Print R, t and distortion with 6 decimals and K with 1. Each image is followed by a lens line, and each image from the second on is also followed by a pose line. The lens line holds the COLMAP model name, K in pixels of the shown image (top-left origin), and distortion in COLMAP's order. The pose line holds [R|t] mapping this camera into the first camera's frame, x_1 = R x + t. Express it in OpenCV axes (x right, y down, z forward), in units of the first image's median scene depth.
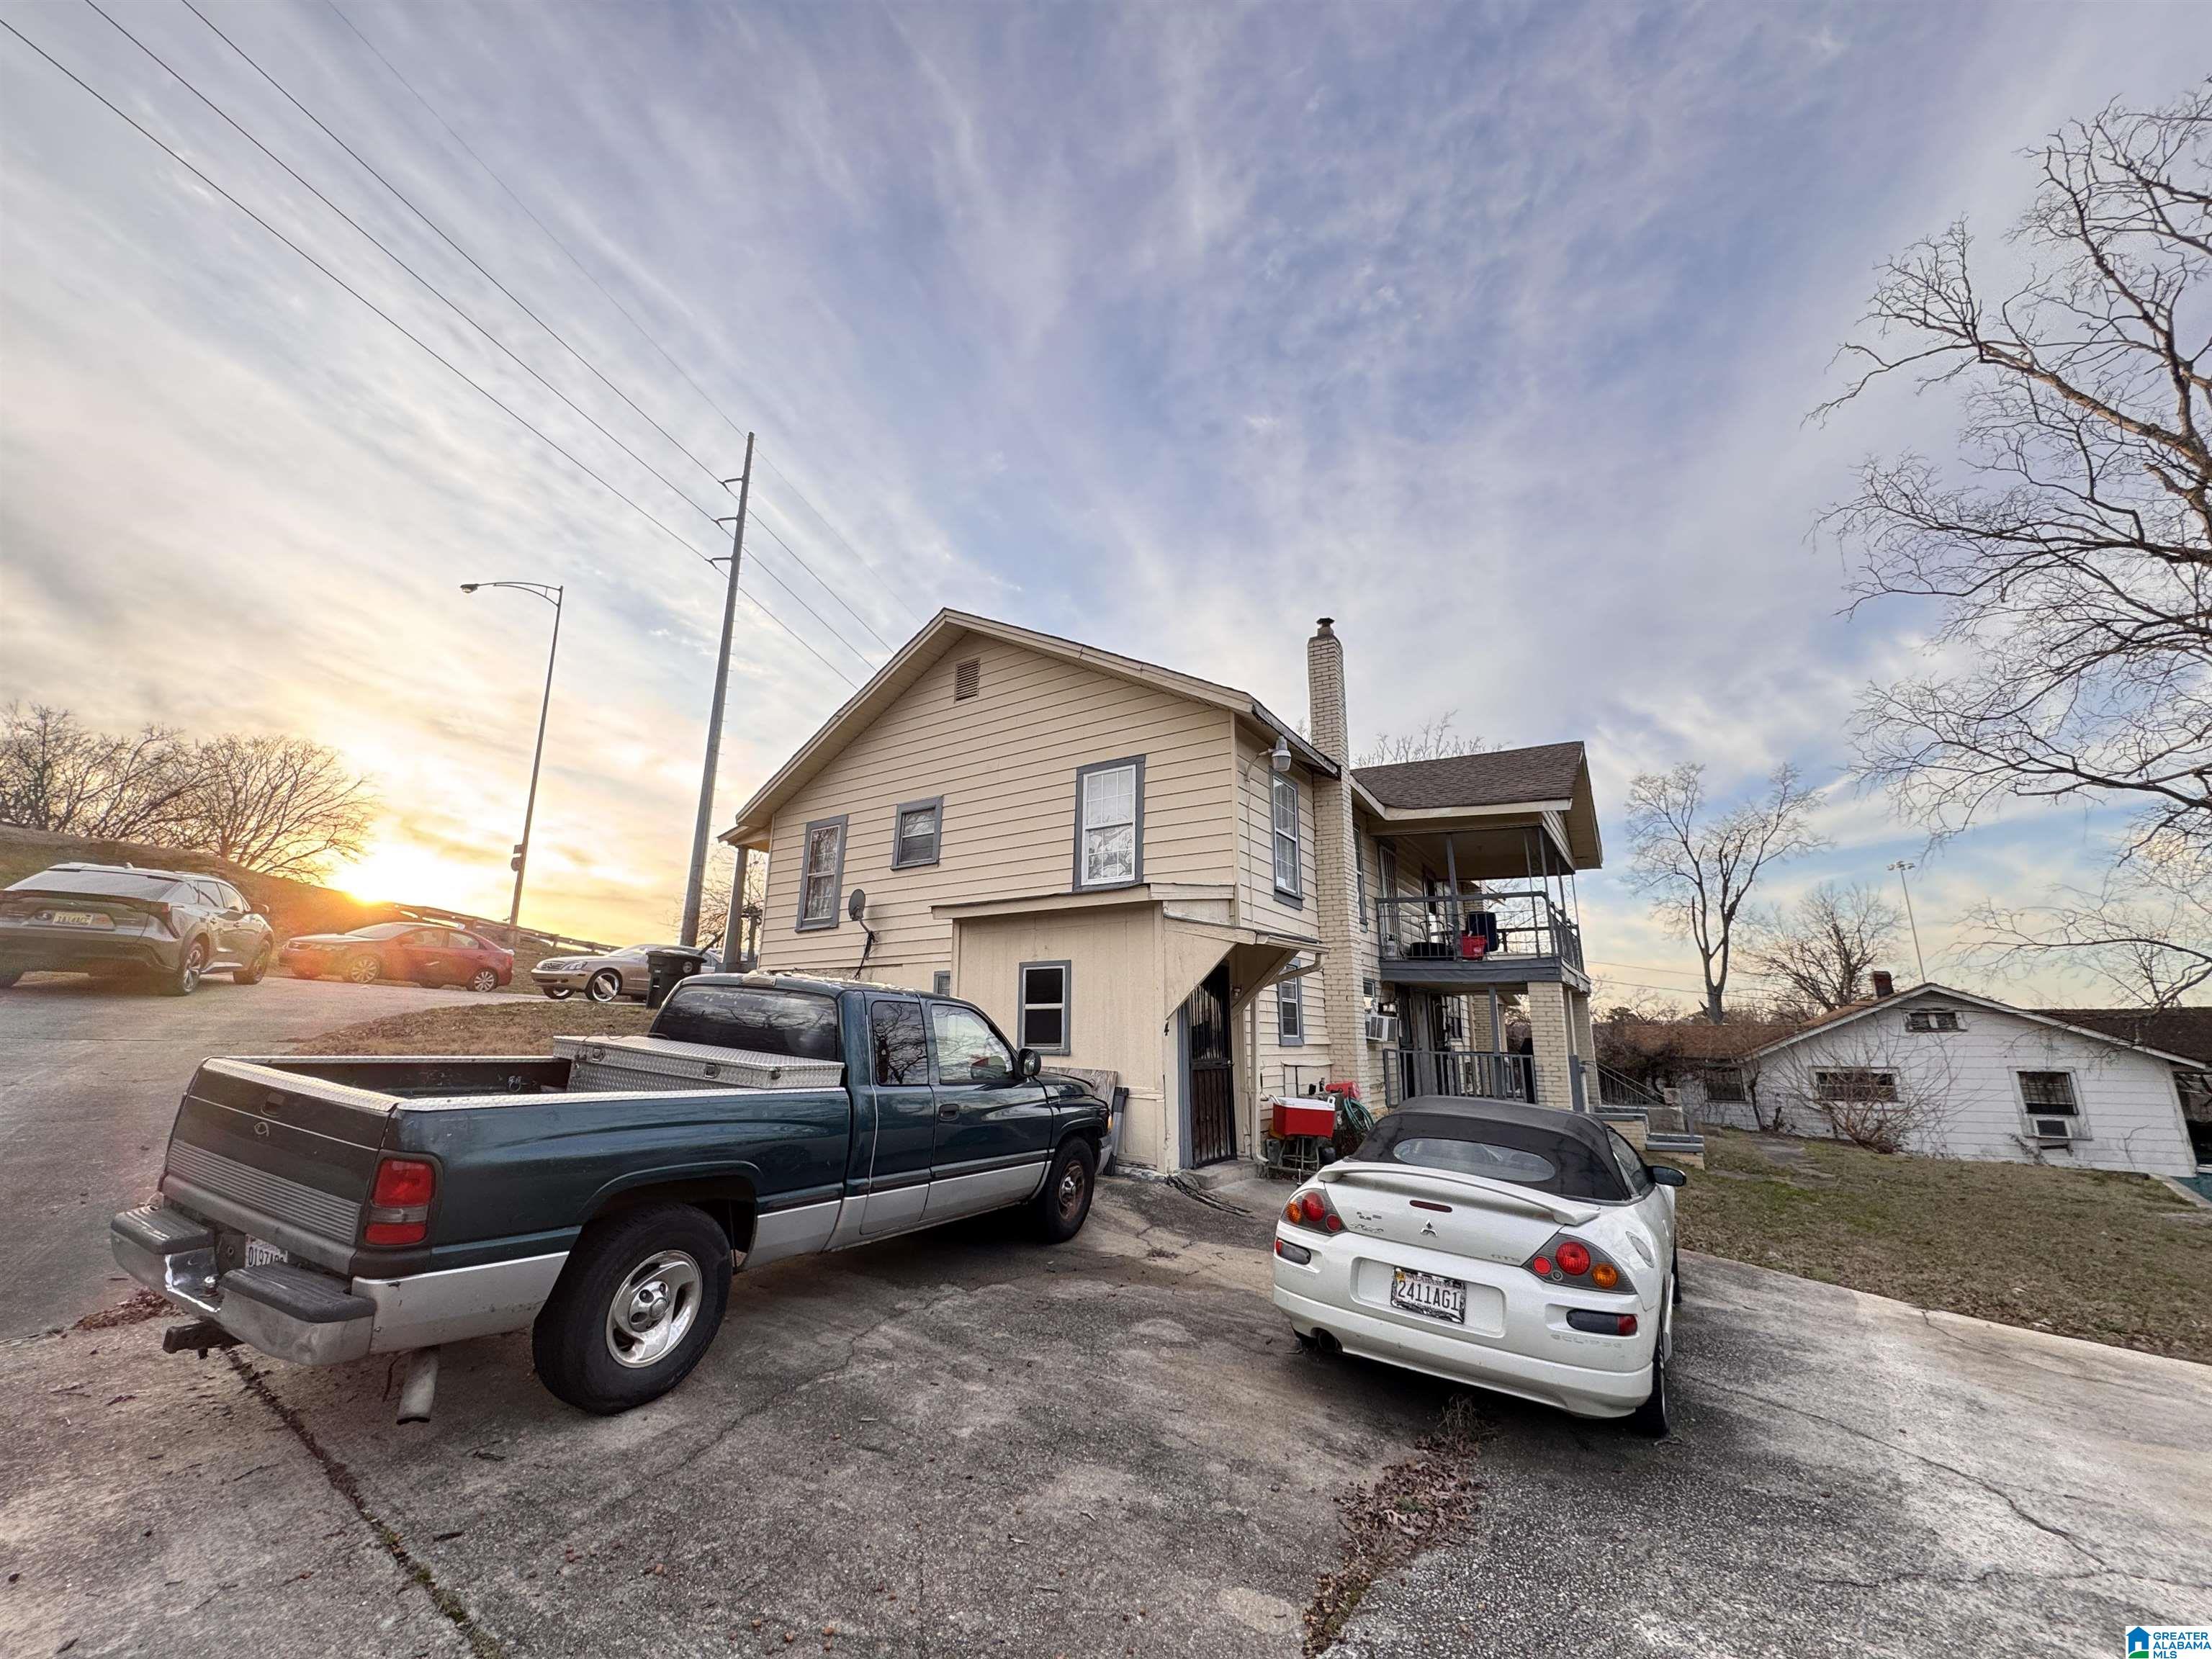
lens RADIAL K [[873.3, 0, 1106.0], [0, 873.3, 829.5], [0, 0, 1]] dist [0.000297, 0.000103]
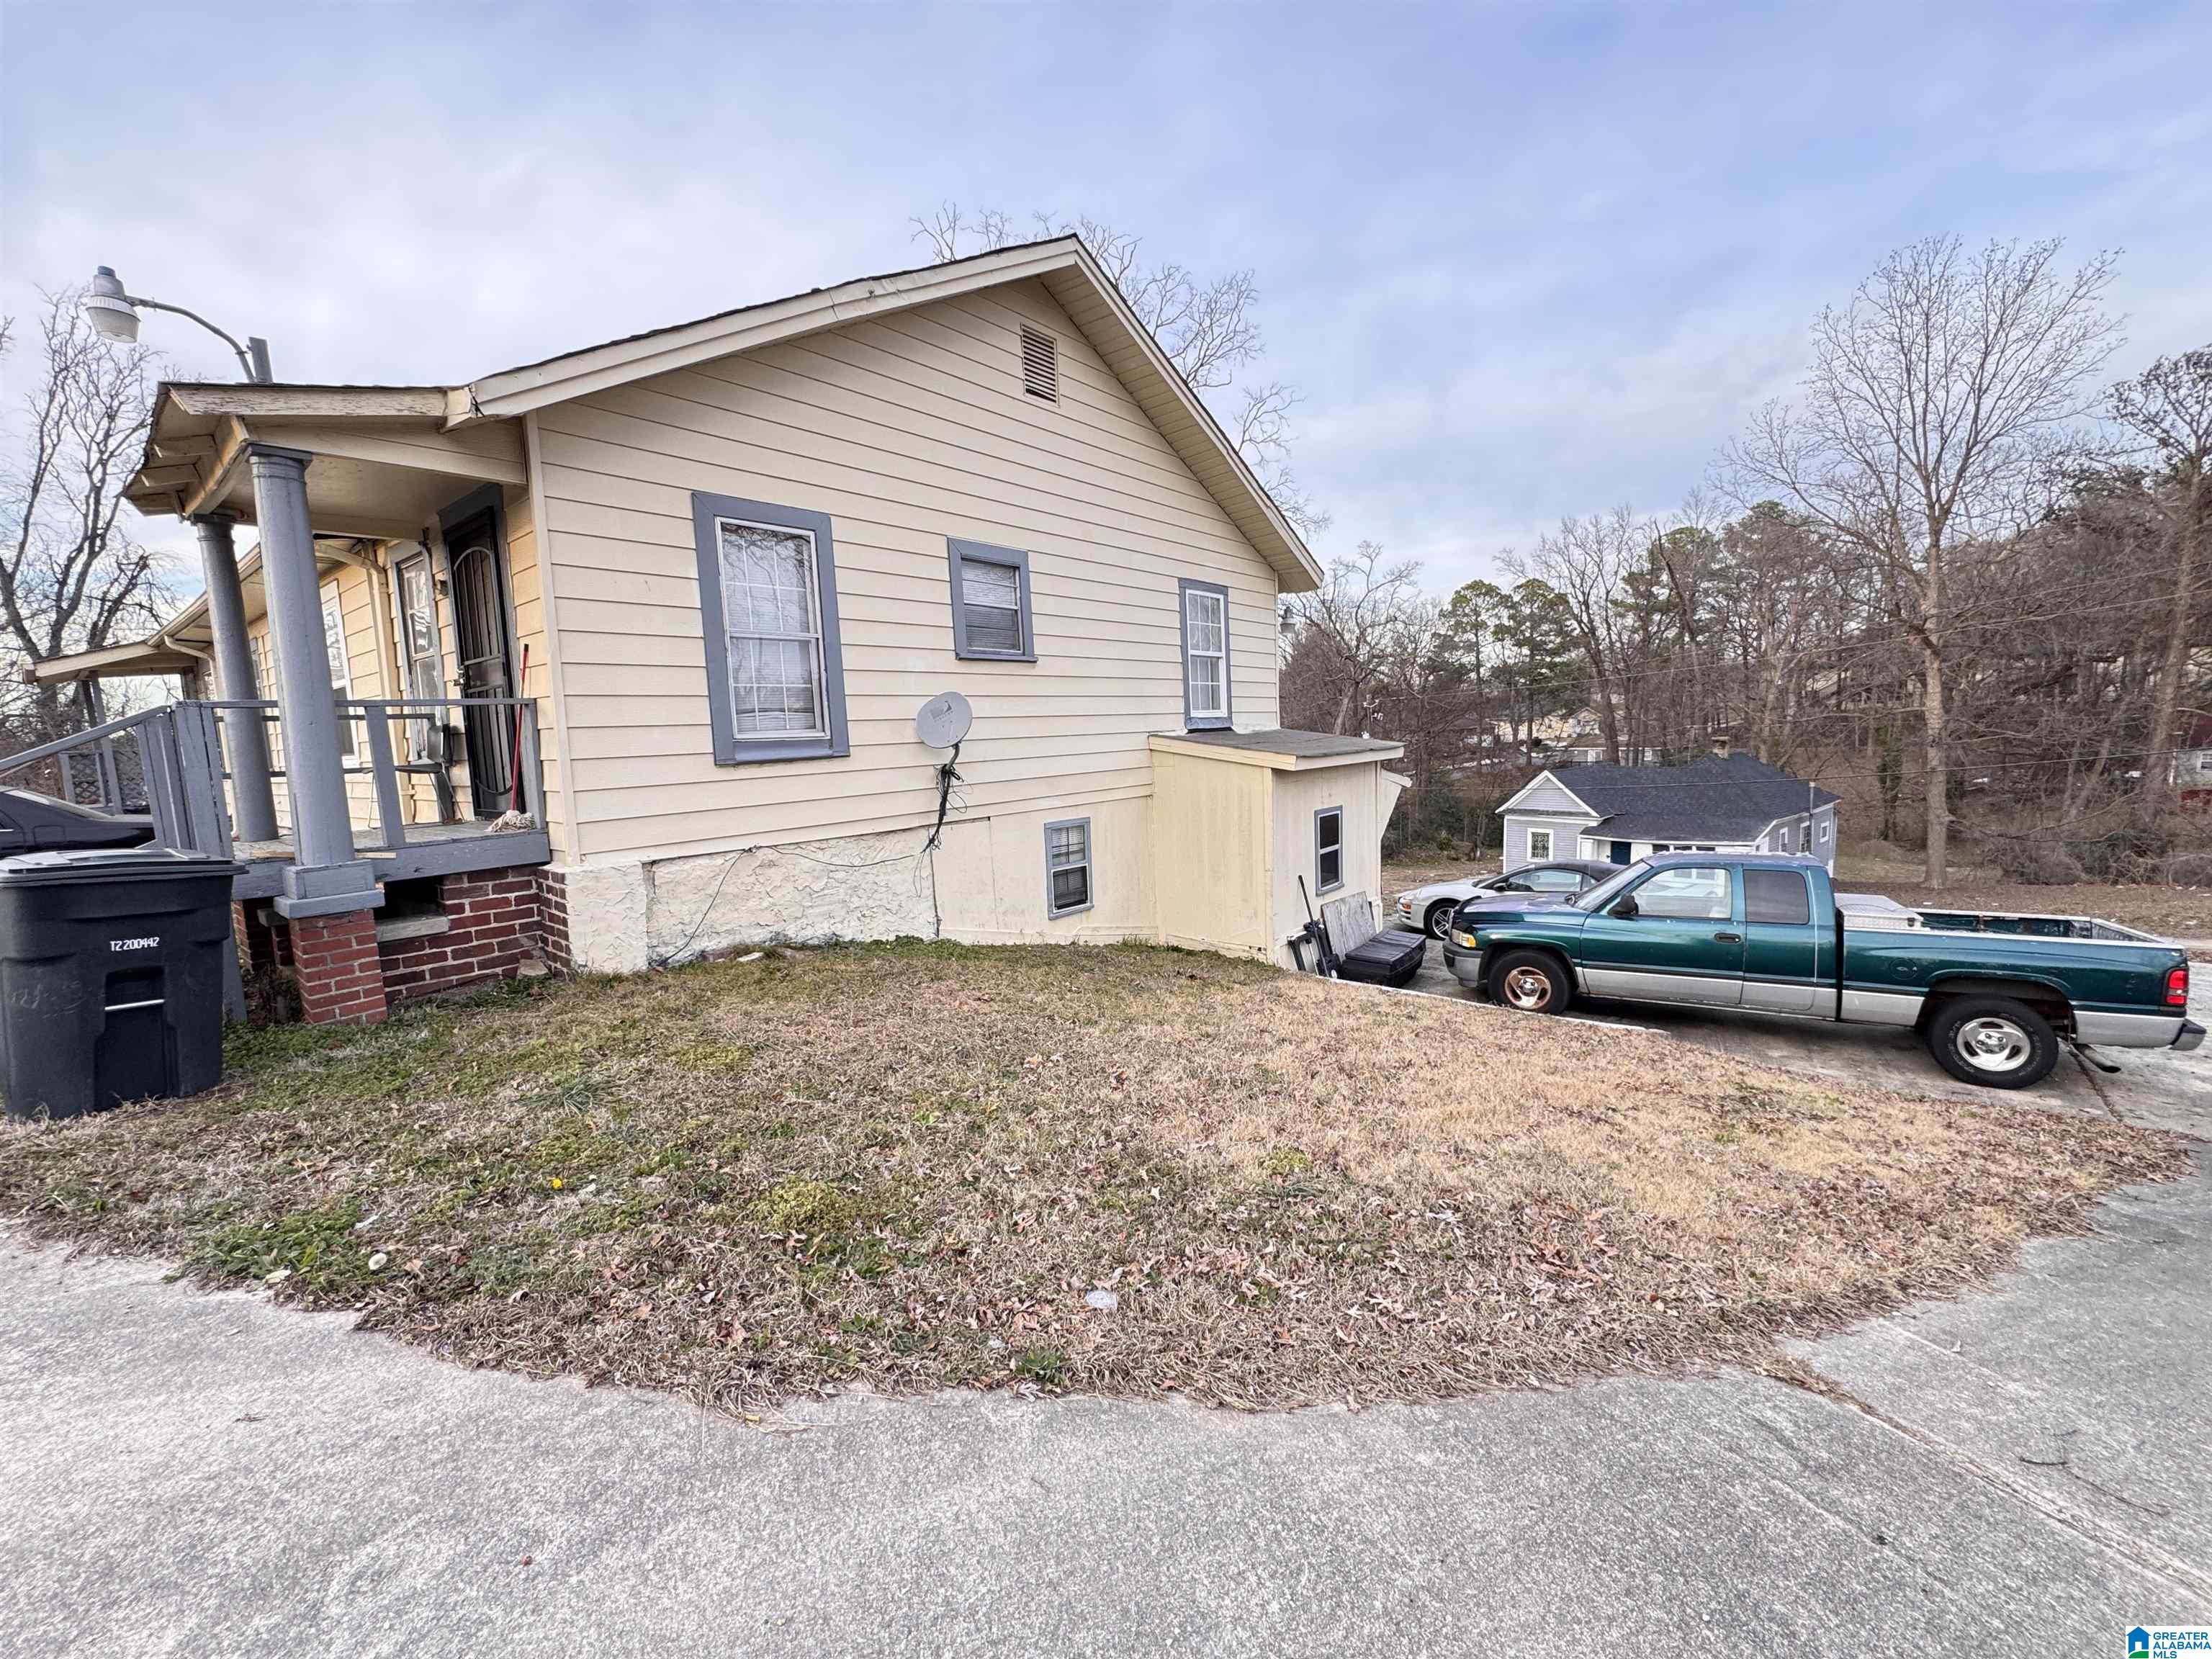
lens RADIAL K [[873.3, 0, 1106.0], [0, 873.3, 829.5], [0, 0, 1]] dist [0.000297, 0.000103]
pose [[0.115421, -0.116638, 0.986445, -0.823652], [-0.186497, 0.972877, 0.136855, 0.059828], [-0.975652, -0.199765, 0.090538, 0.841909]]
